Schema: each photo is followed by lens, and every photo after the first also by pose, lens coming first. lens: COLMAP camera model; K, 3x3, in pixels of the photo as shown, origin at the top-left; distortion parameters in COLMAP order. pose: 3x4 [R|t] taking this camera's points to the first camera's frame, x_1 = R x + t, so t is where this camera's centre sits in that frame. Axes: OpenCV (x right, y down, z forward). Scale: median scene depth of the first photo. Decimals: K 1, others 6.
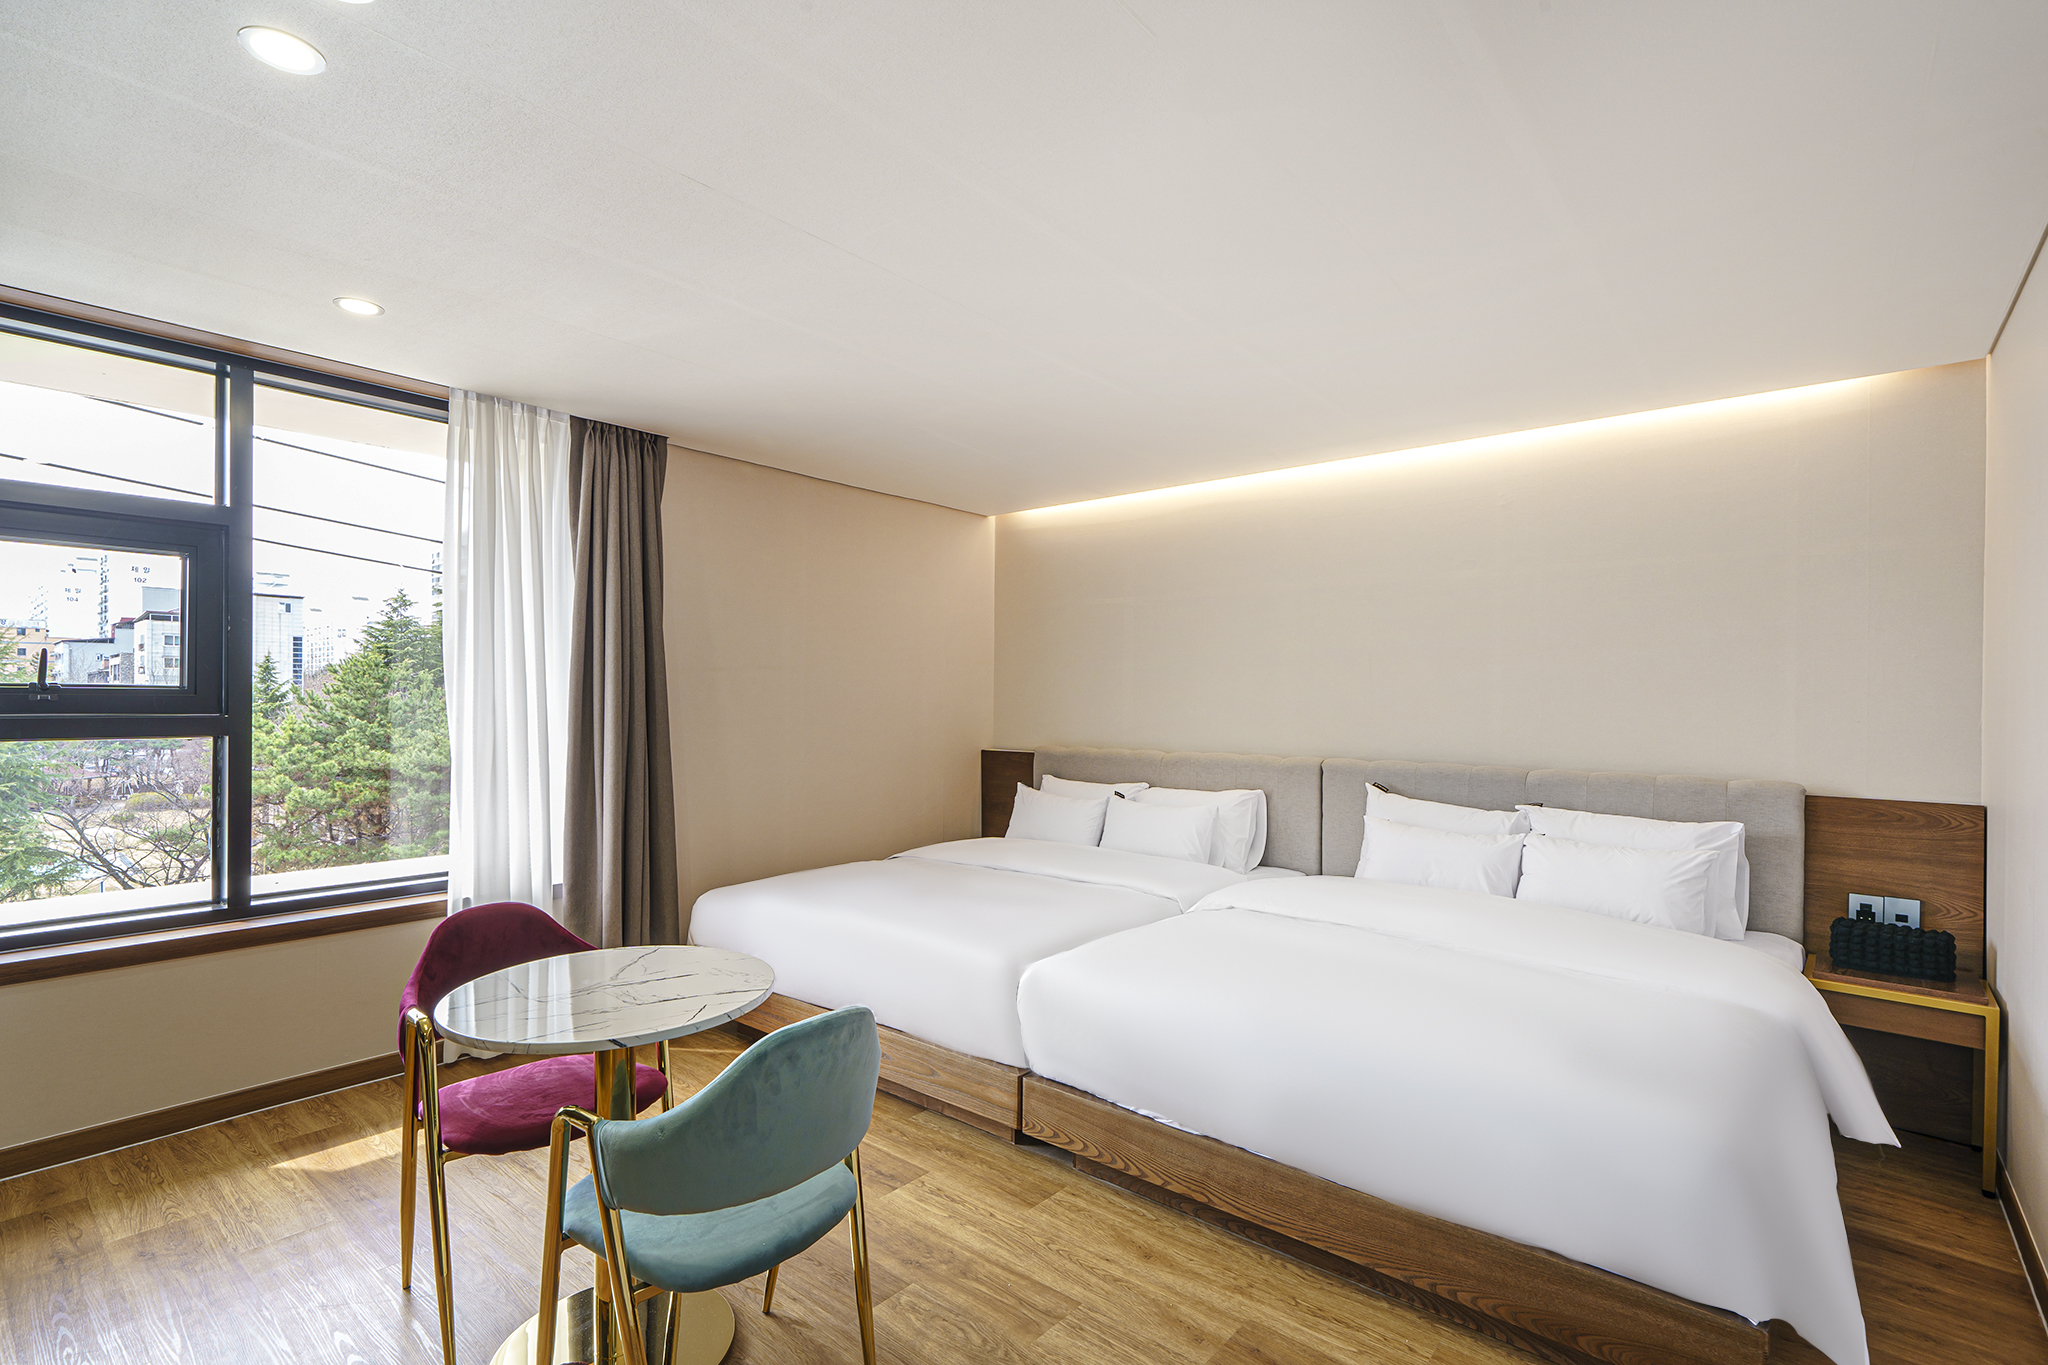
lens RADIAL K [[964.7, 0, 1024.0], [0, 964.7, 682.5], [0, 0, 1]] dist [-0.001254, 0.000135]
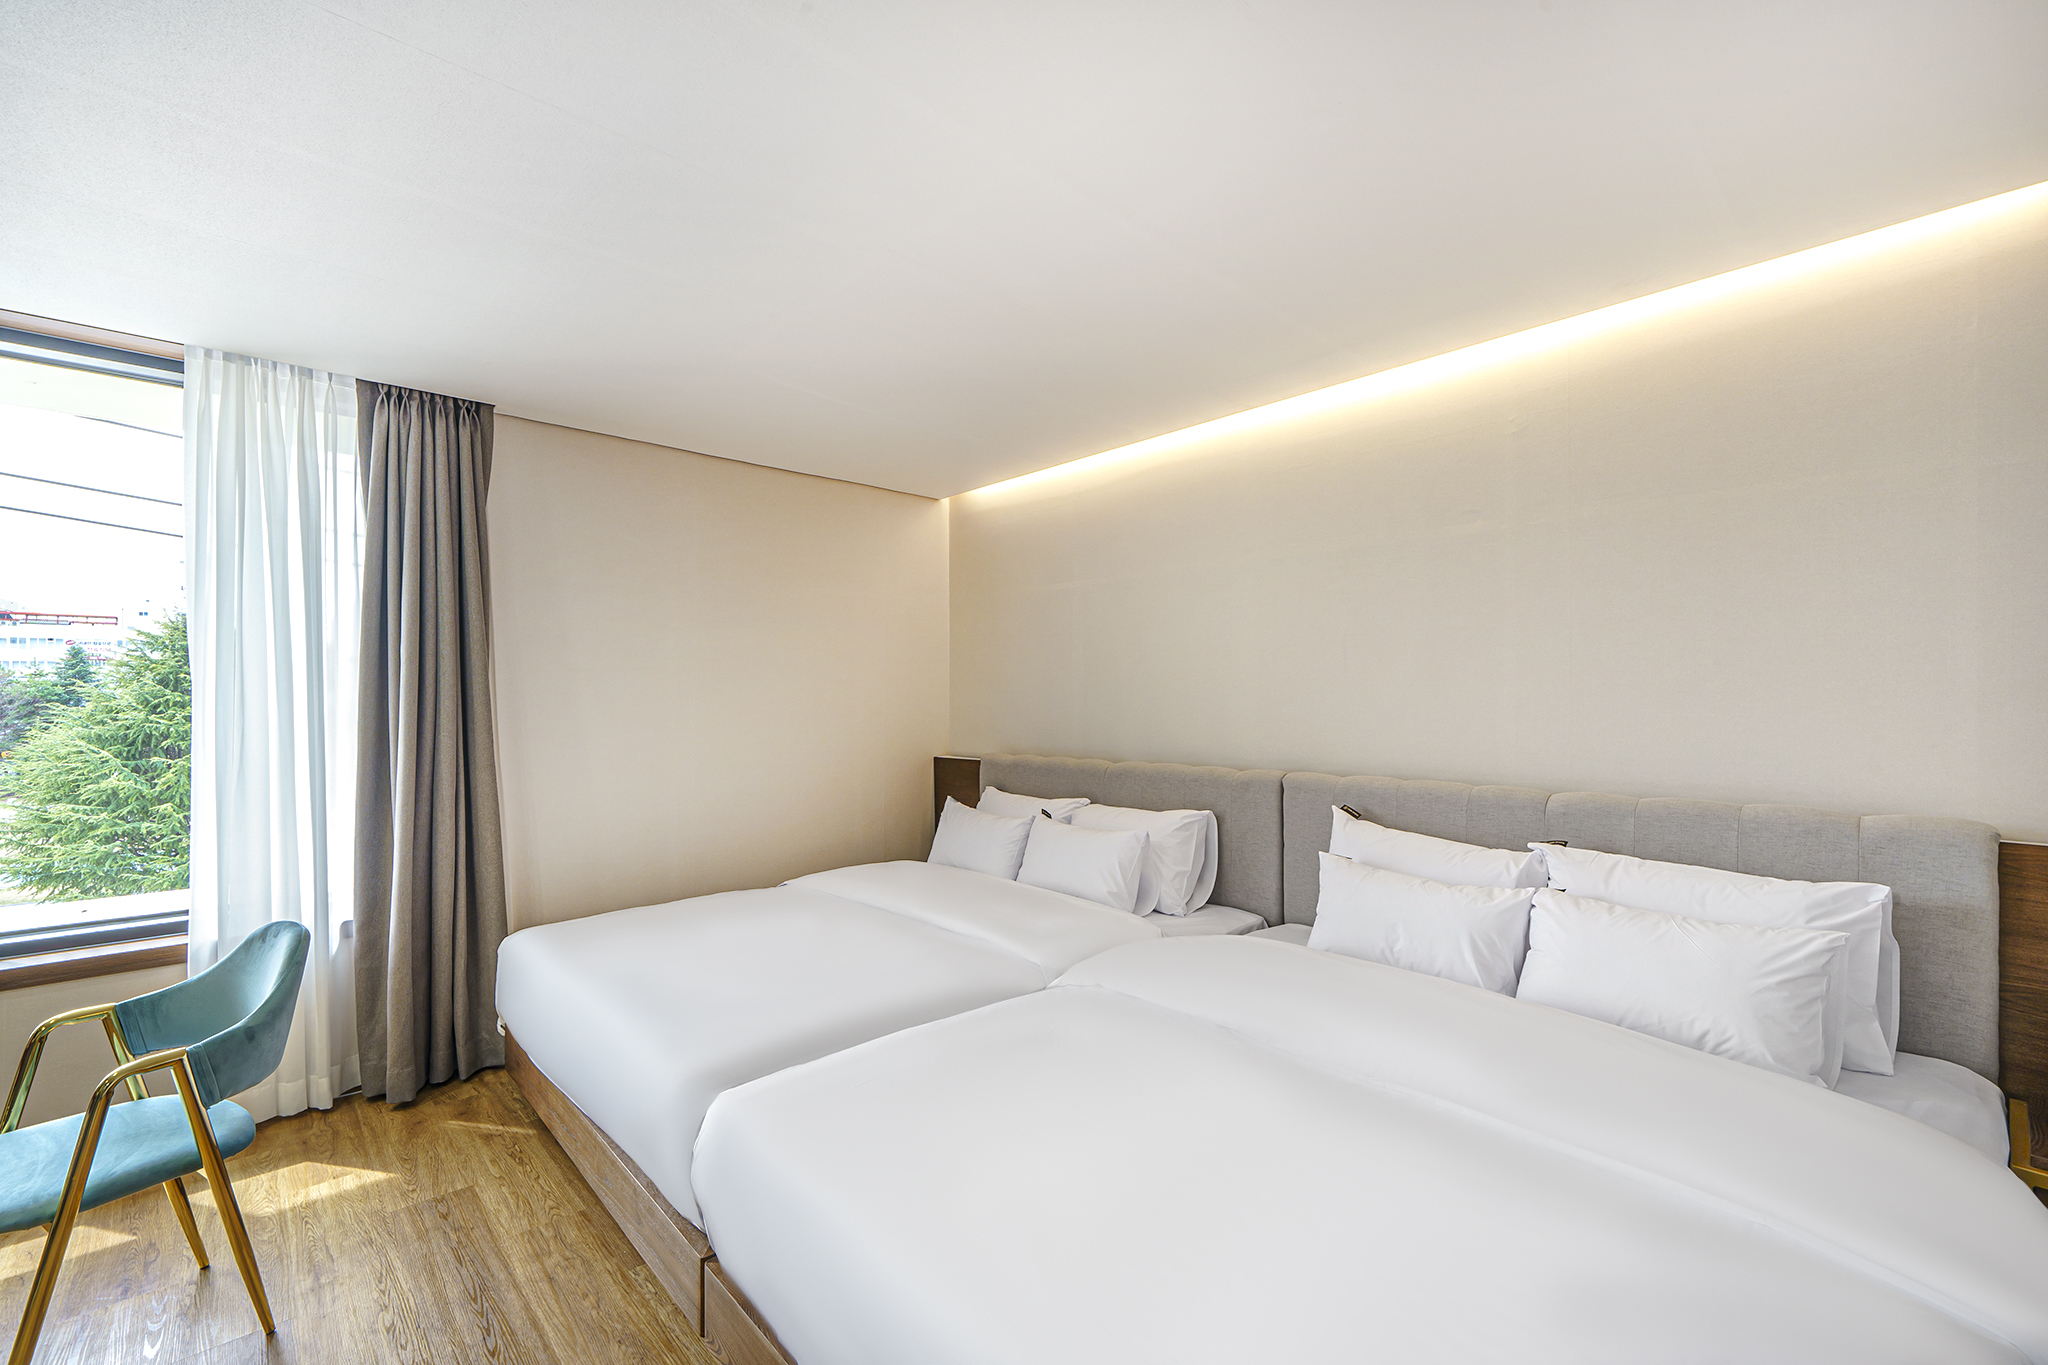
lens RADIAL K [[864.8, 0, 1024.0], [0, 864.8, 682.5], [0, 0, 1]] dist [0.000313, -0.000731]
pose [[0.991123, -0.012923, -0.132320, 0.221929], [0.012666, 0.999916, -0.002786, 0.005300], [0.132345, 0.001085, 0.991203, 0.309536]]
